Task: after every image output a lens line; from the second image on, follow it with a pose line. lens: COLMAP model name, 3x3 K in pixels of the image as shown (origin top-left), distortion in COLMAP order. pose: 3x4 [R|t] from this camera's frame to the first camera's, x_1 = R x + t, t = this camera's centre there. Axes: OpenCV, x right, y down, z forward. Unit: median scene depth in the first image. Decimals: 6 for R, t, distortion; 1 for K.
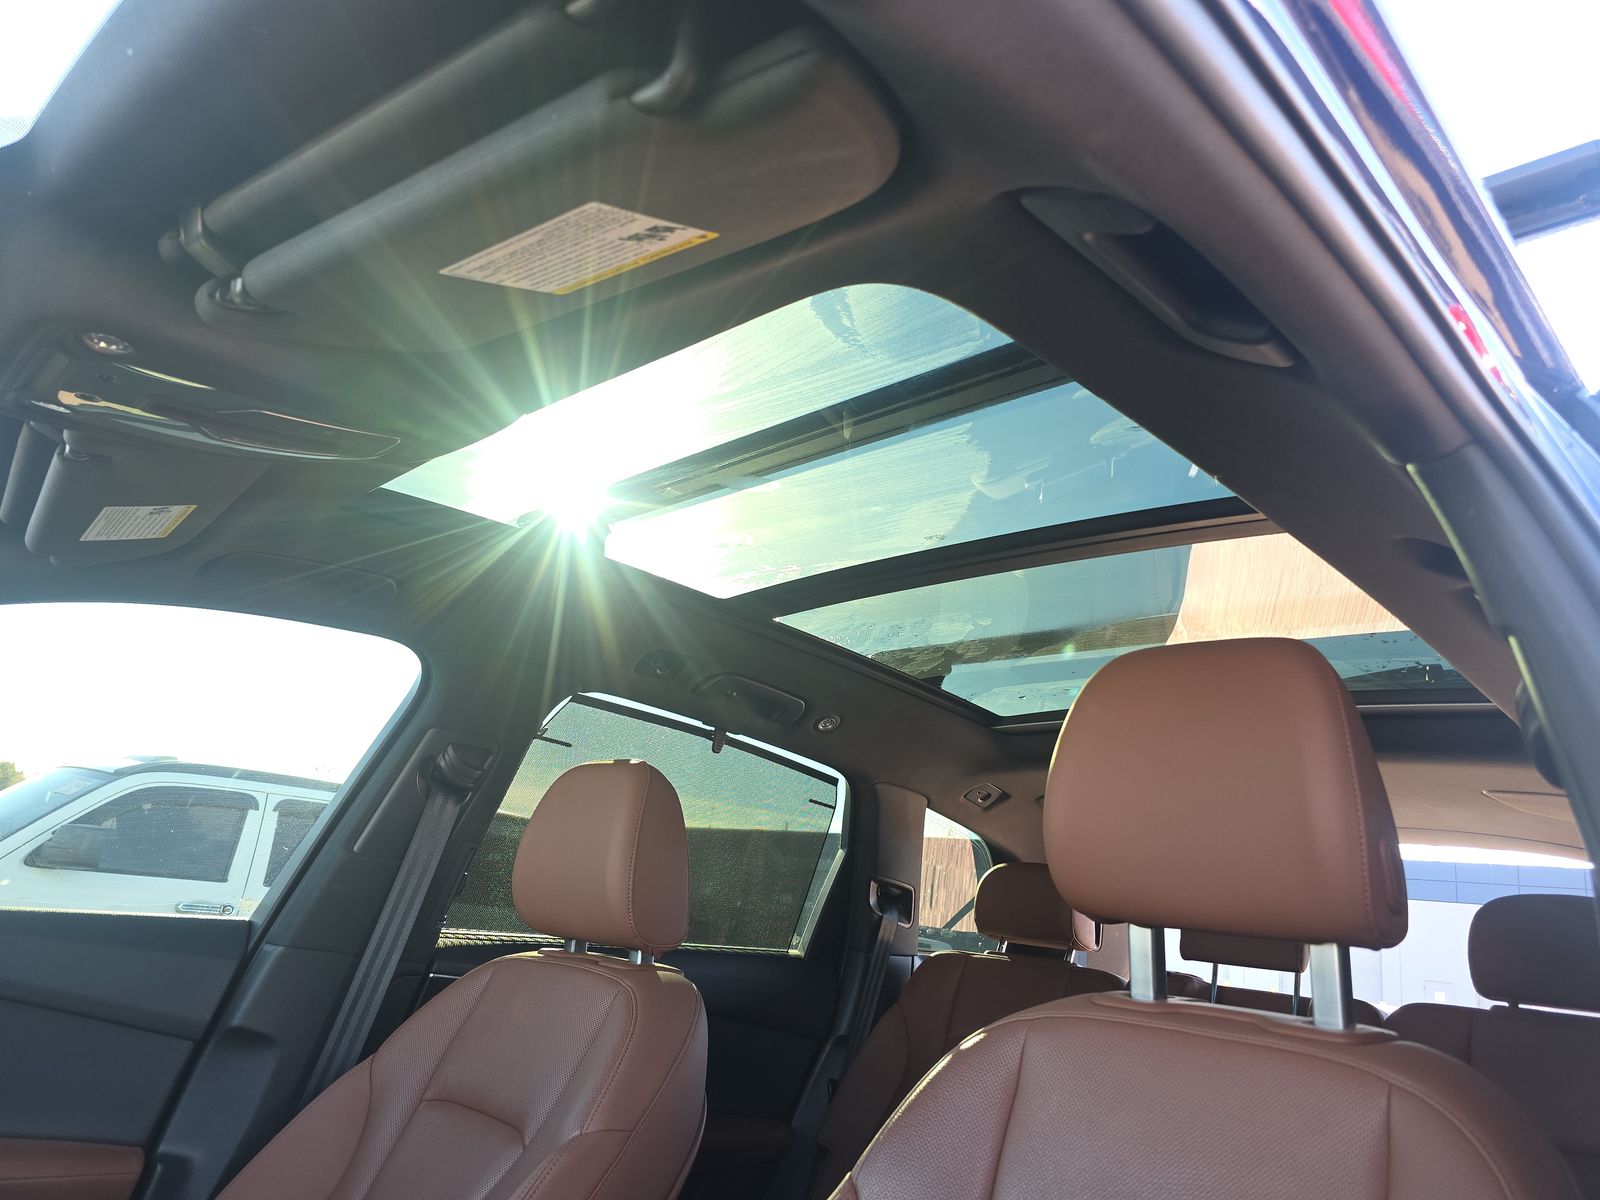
lens RADIAL K [[1051.5, 0, 797.6], [0, 1051.5, 587.1], [0, 0, 1]] dist [0.003728, -0.001325]
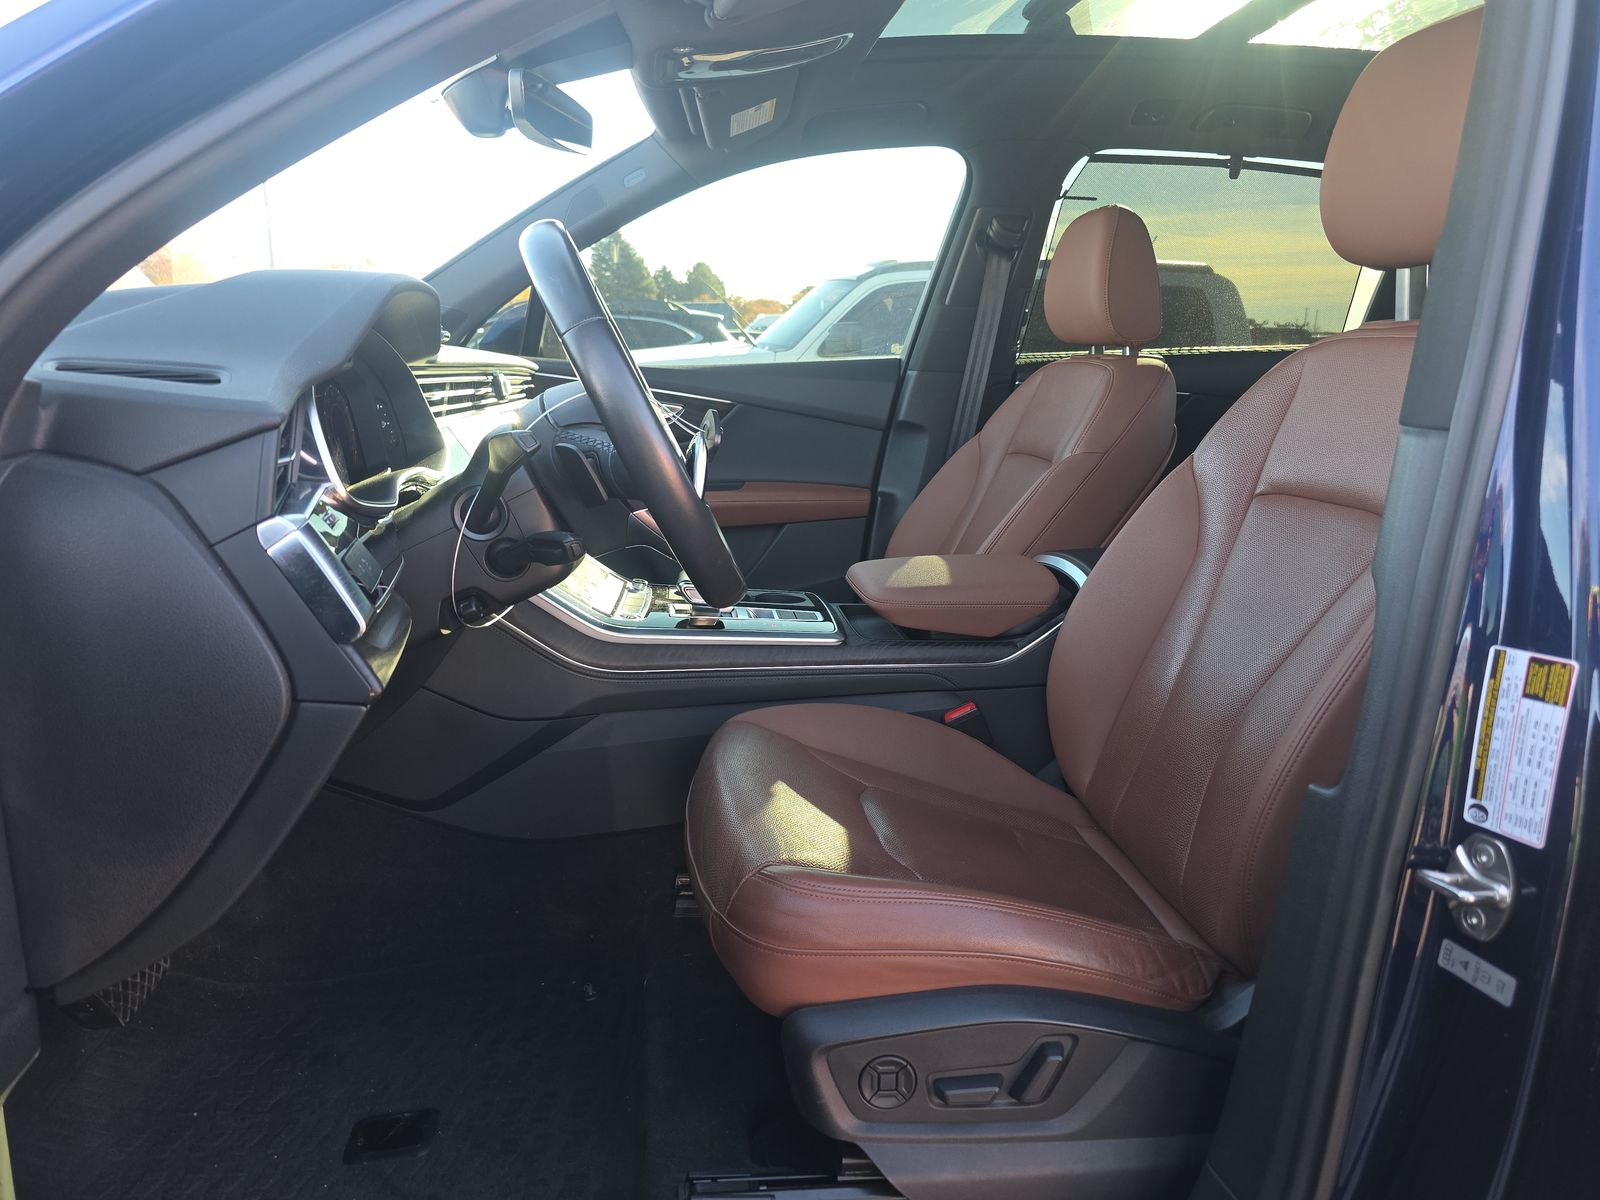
lens RADIAL K [[1051.5, 0, 803.9], [0, 1051.5, 589.7], [0, 0, 1]] dist [0.003728, -0.001325]
pose [[0.789564, 0.030793, -0.612896, 0.329756], [0.269164, 0.880165, 0.390972, -0.025339], [0.551489, -0.473667, 0.686658, -0.300902]]
